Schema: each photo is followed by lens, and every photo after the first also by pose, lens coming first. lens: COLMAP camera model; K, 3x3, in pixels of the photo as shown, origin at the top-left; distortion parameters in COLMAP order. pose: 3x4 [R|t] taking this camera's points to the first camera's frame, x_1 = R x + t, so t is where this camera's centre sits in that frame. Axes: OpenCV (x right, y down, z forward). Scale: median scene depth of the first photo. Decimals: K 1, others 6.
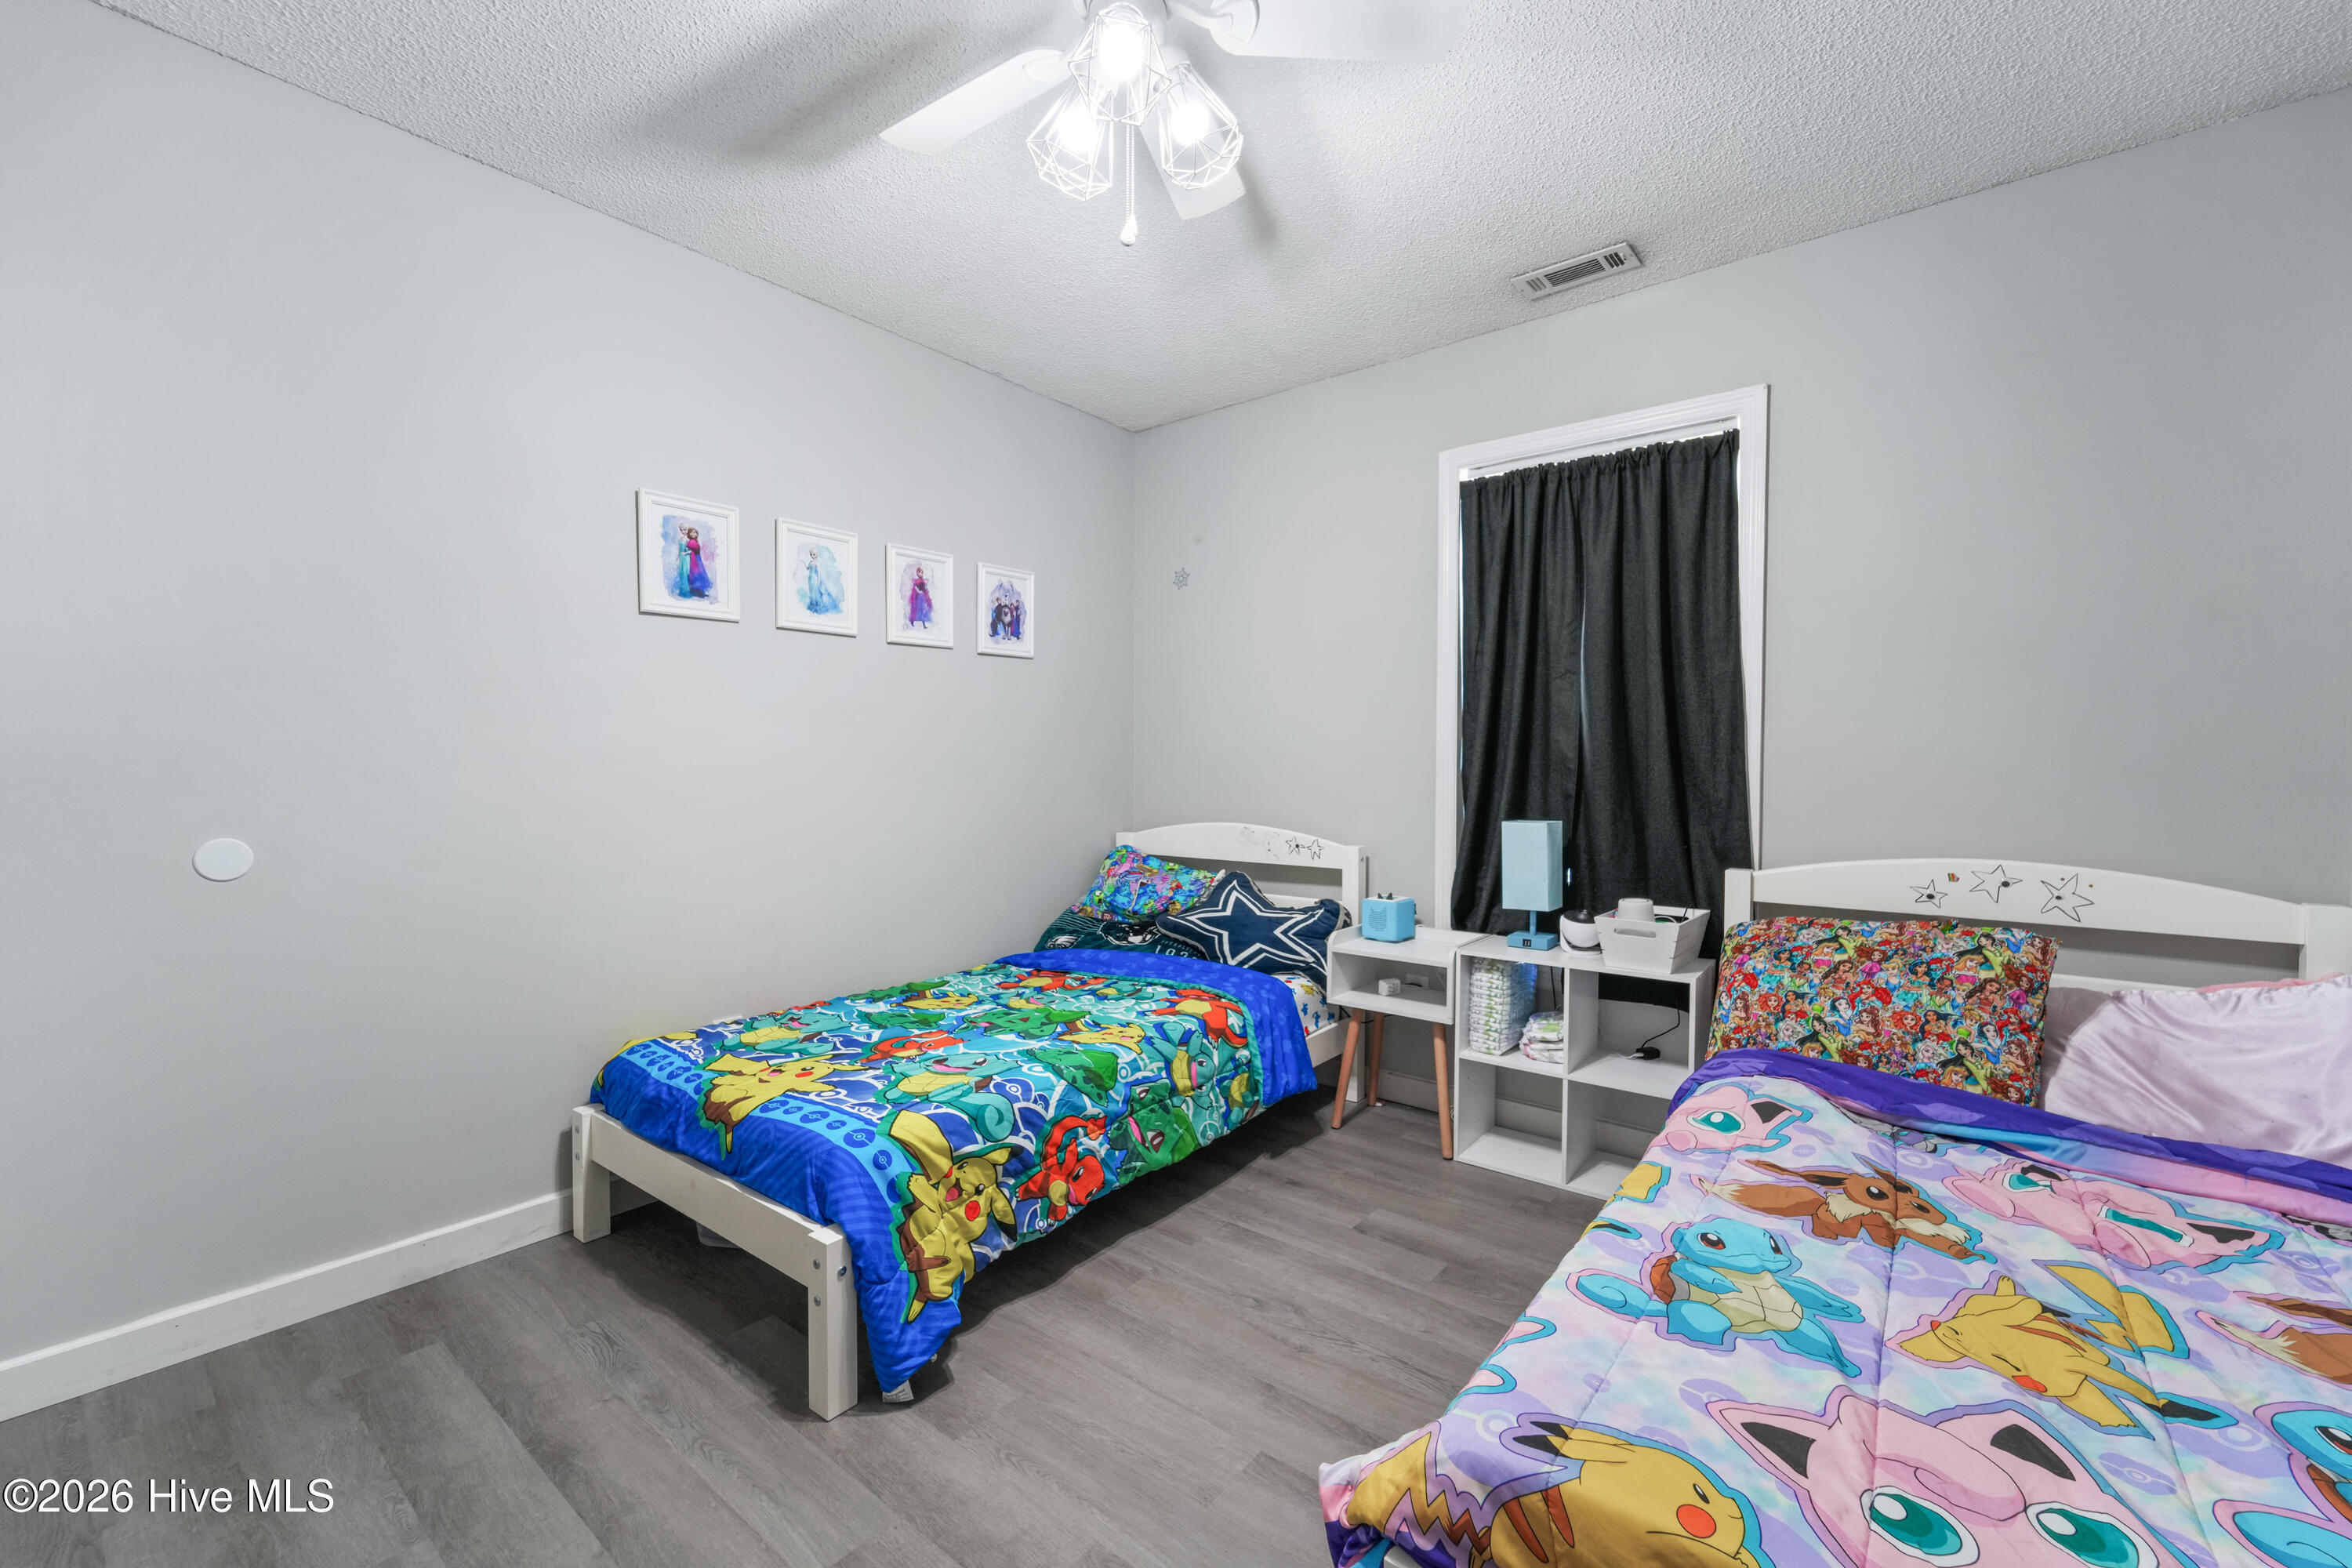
lens RADIAL K [[901.1, 0, 1179.3], [0, 901.1, 794.5], [0, 0, 1]] dist [-0.001319, 0.000088]
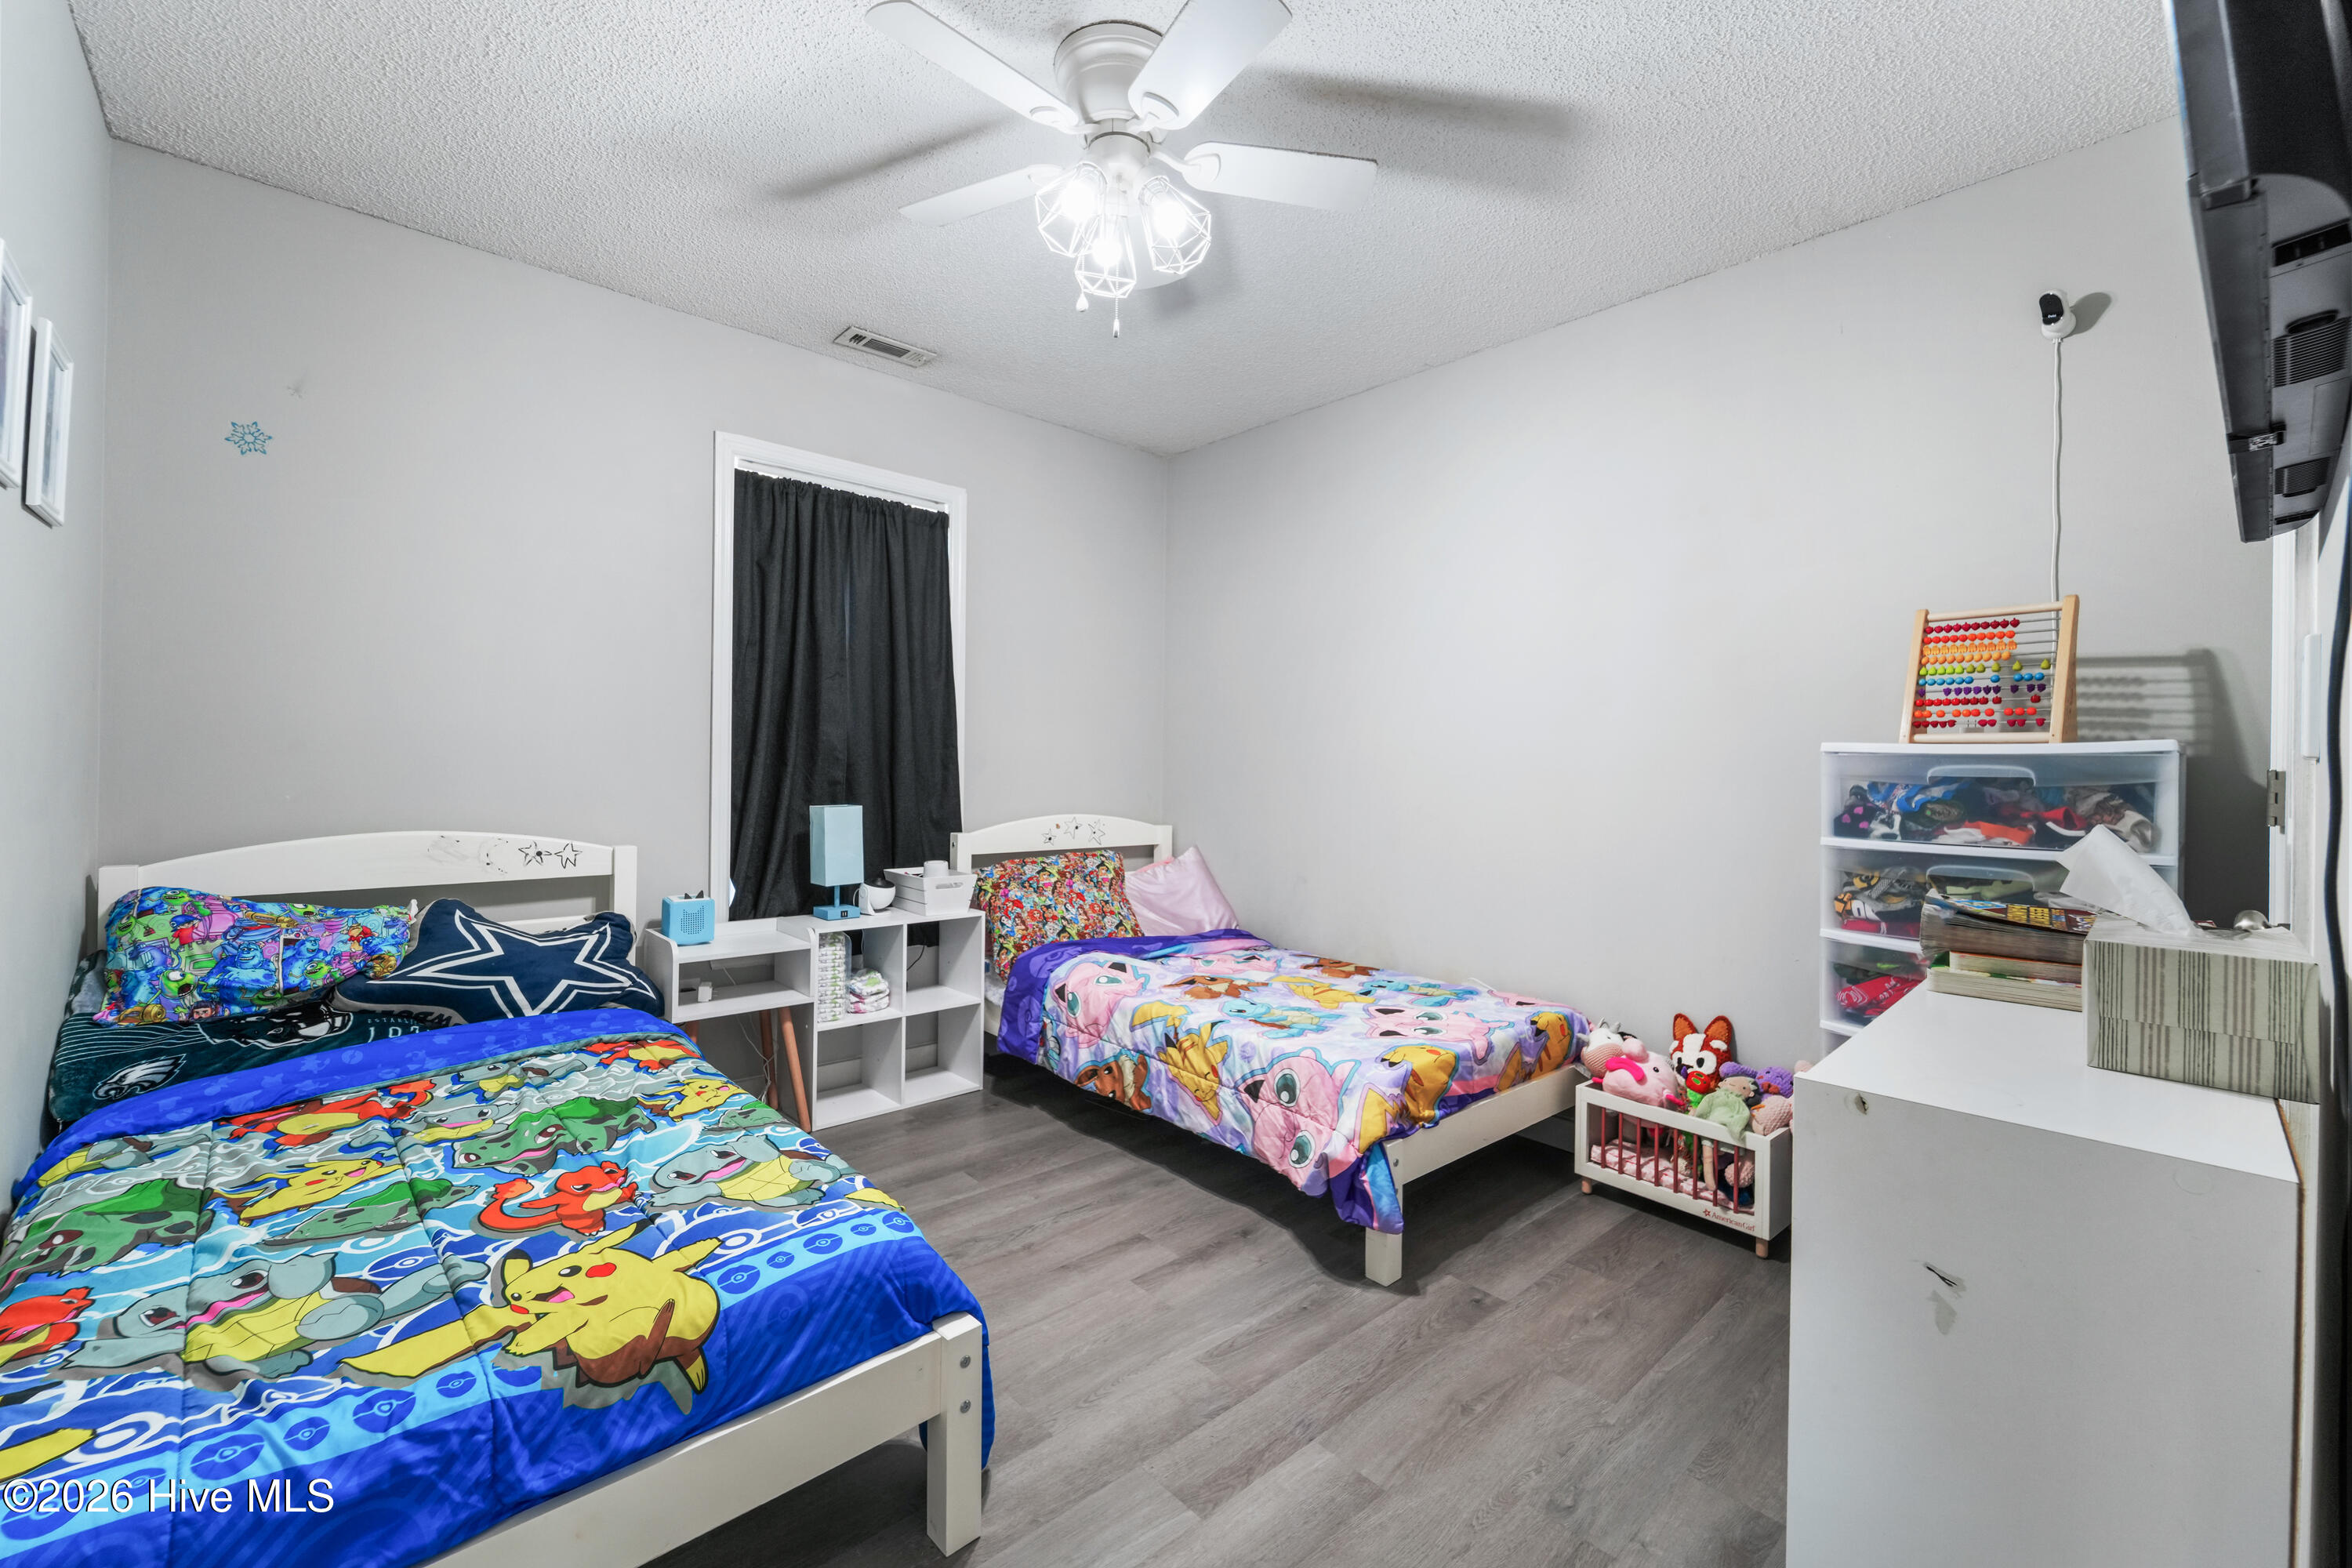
lens RADIAL K [[959.1, 0, 1179.5], [0, 959.1, 766.8], [0, 0, 1]] dist [-0.003725, -0.000351]
pose [[0.179456, -0.002075, 0.983764, -0.743774], [0.013062, 0.999915, -0.000274, -0.013415], [-0.983679, 0.012899, 0.179467, 0.387678]]
